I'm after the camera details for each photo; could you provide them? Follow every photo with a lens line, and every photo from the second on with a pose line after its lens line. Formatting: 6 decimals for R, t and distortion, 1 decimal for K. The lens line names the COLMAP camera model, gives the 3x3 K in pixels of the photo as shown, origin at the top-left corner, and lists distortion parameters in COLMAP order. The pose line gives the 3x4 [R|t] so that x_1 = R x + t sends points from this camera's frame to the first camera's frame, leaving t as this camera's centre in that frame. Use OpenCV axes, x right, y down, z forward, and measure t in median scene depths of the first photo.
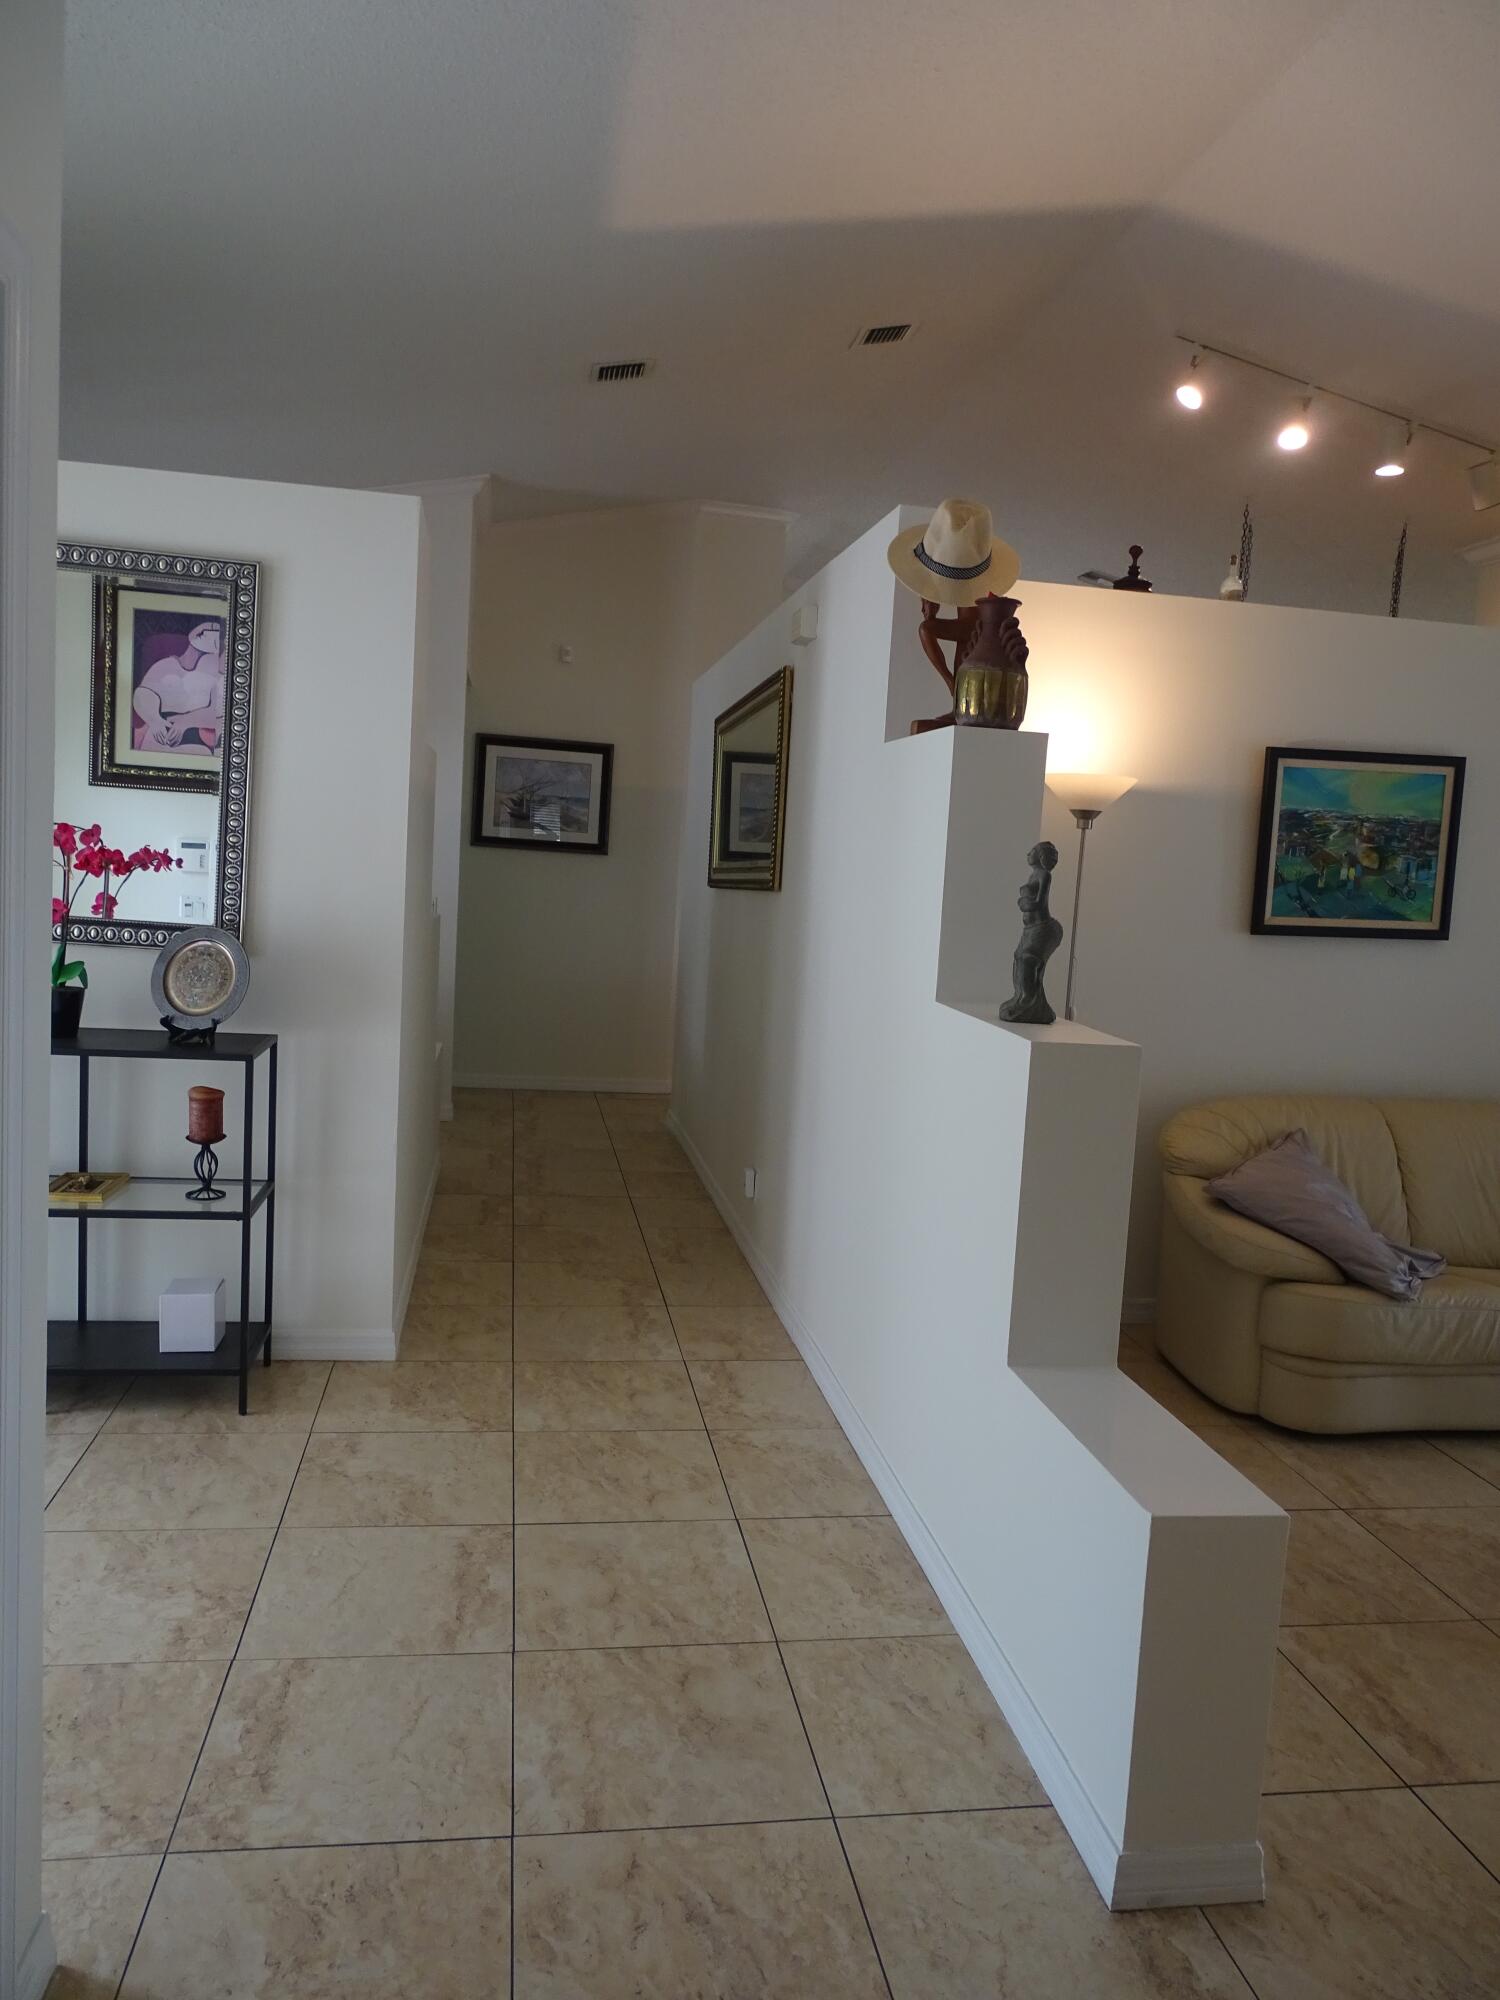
lens RADIAL K [[1422.7, 0, 749.4], [0, 1422.7, 1000.3], [0, 0, 1]] dist [-0.003906, -0.005679]
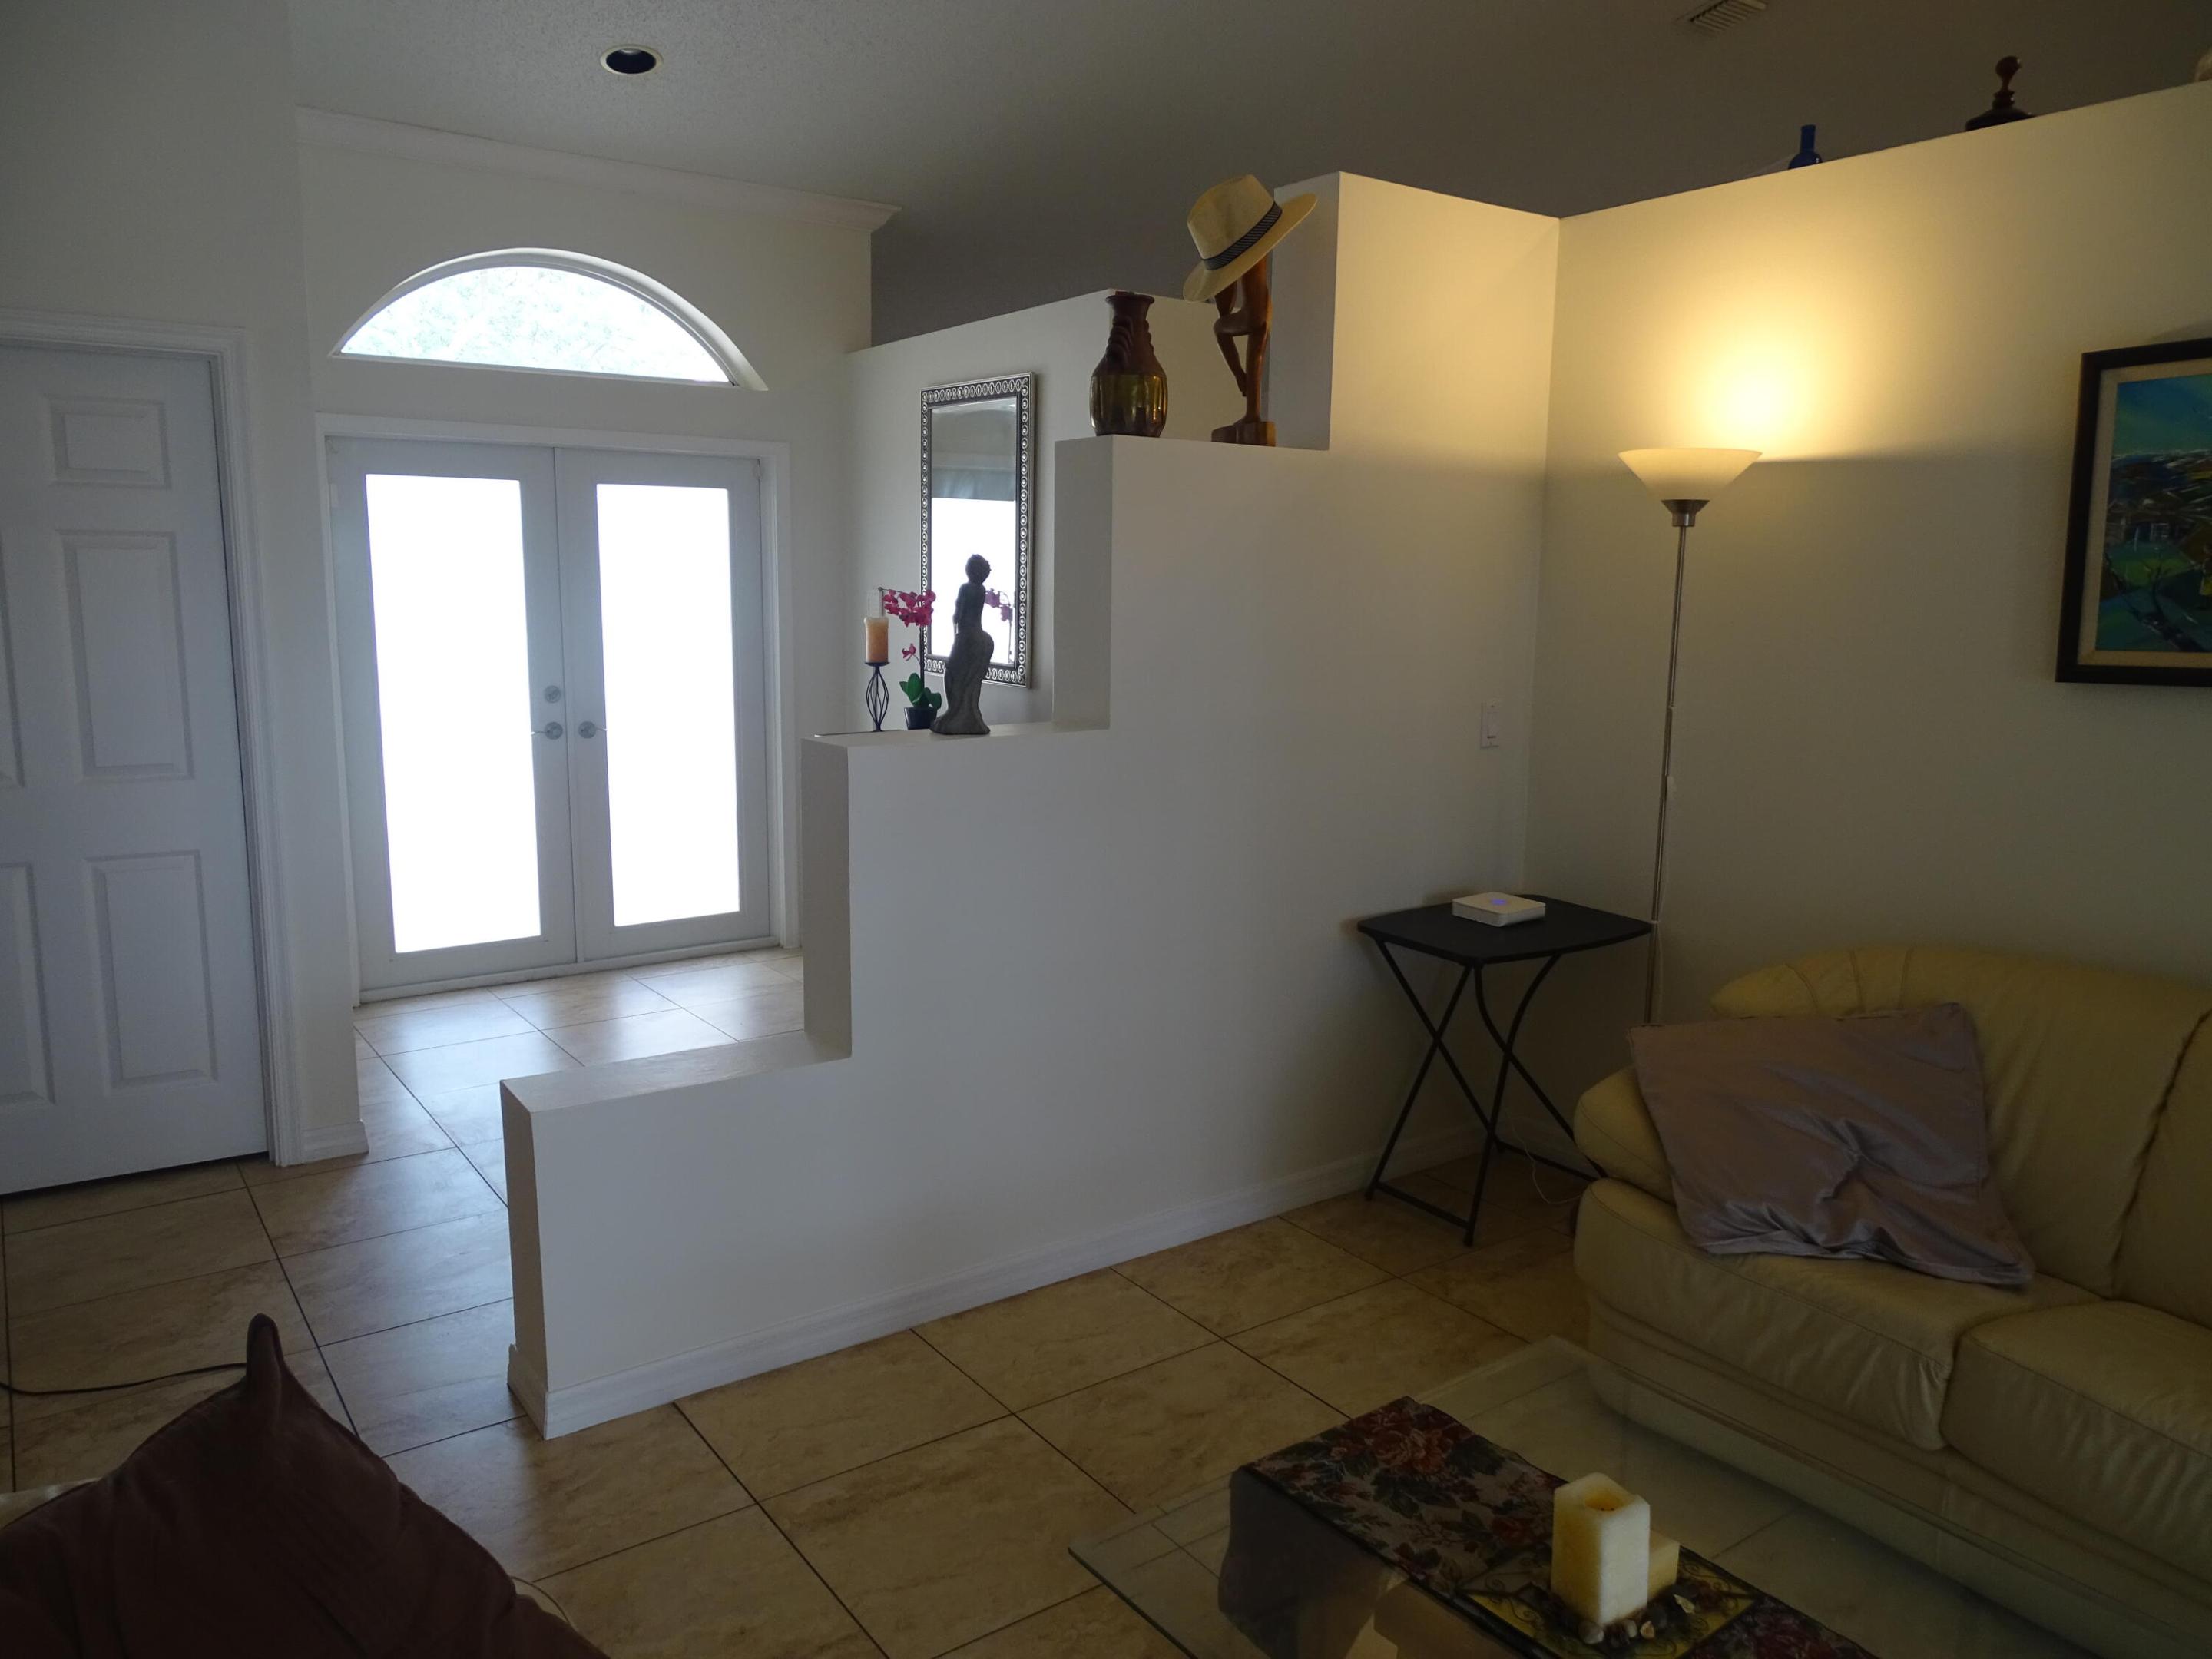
lens RADIAL K [[1573.5, 0, 1103.2], [0, 1573.5, 824.1], [0, 0, 1]] dist [-0.003906, -0.005679]
pose [[0.436960, 0.089531, -0.895014, 0.767714], [-0.065176, 0.995570, 0.067770, -0.005662], [0.897116, 0.028720, 0.440860, 0.363184]]
